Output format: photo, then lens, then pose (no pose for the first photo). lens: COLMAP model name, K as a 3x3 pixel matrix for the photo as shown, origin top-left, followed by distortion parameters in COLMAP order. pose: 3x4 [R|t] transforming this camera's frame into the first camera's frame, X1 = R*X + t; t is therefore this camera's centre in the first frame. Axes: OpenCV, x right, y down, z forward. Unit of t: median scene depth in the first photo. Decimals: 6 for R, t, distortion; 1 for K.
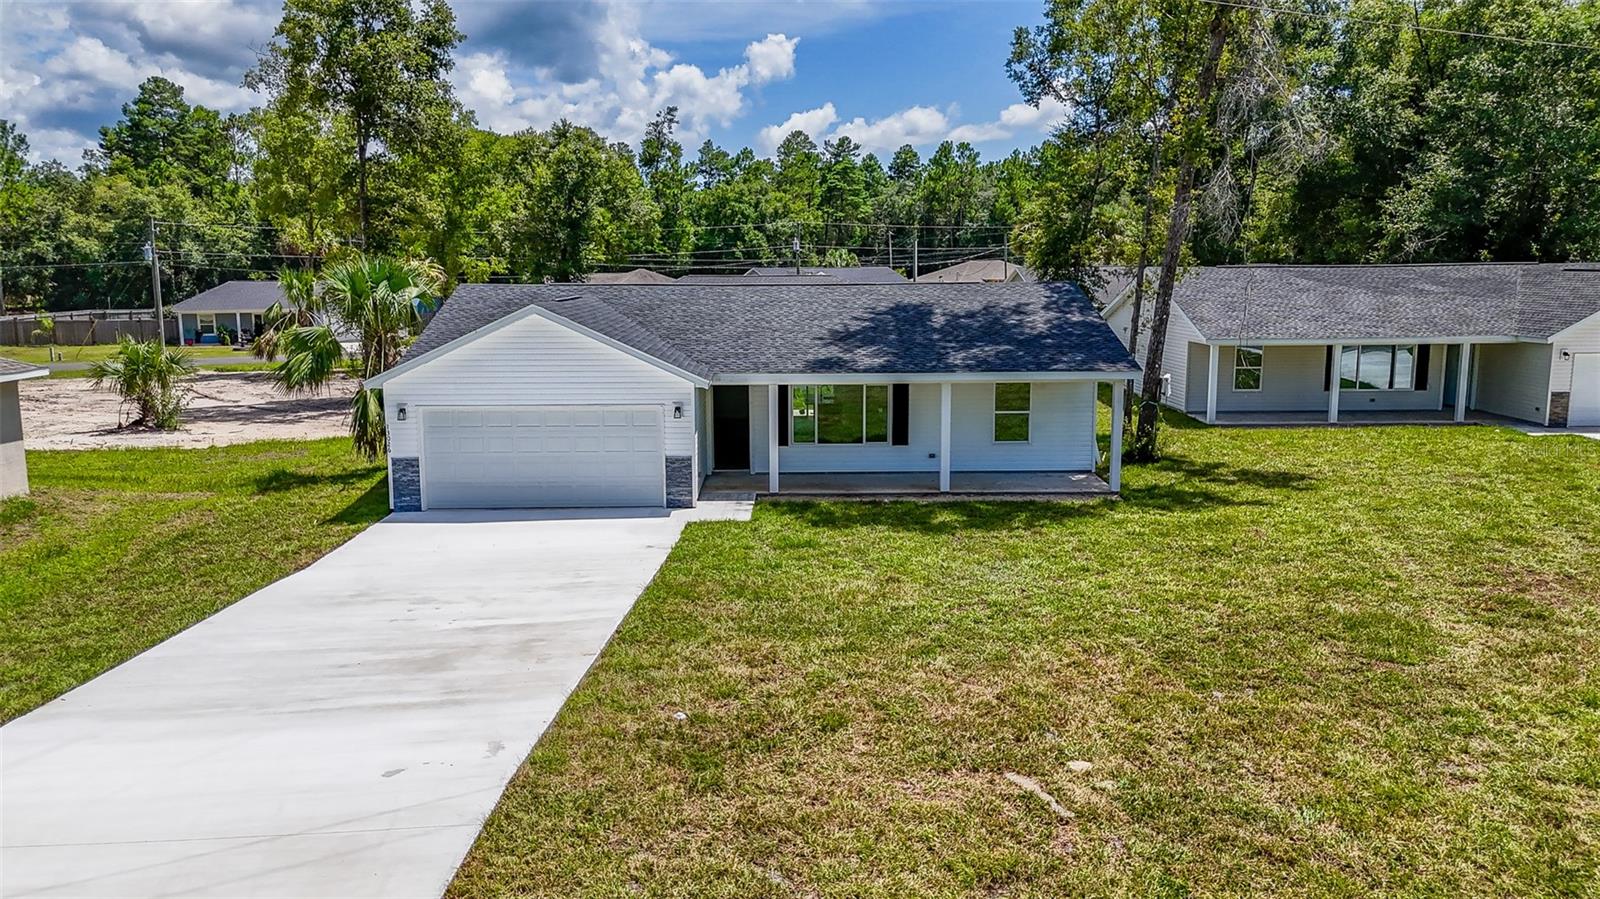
lens RADIAL K [[1185.1, 0, 804.5], [0, 1185.1, 452.9], [0, 0, 1]] dist [0.036090, -0.039127]
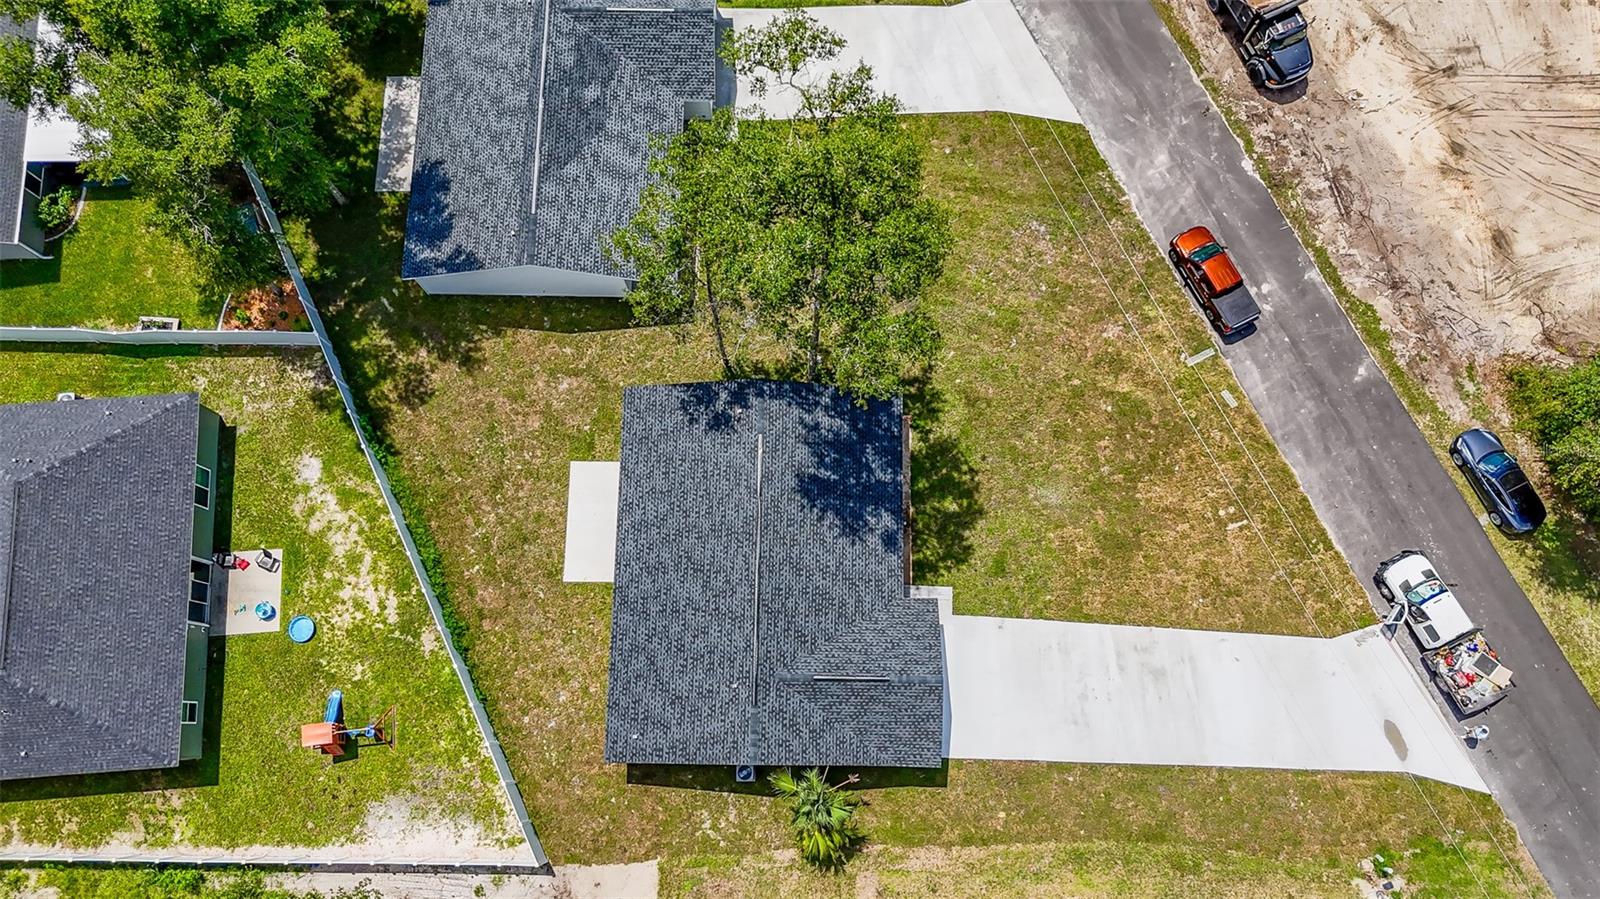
lens RADIAL K [[1201.5, 0, 803.0], [0, 1201.5, 447.7], [0, 0, 1]] dist [0.063482, -0.045956]
pose [[0.030017, -0.970145, 0.240662, -0.319161], [0.160974, 0.242320, 0.956749, -2.072120], [-0.986502, 0.010021, 0.163442, 0.821512]]
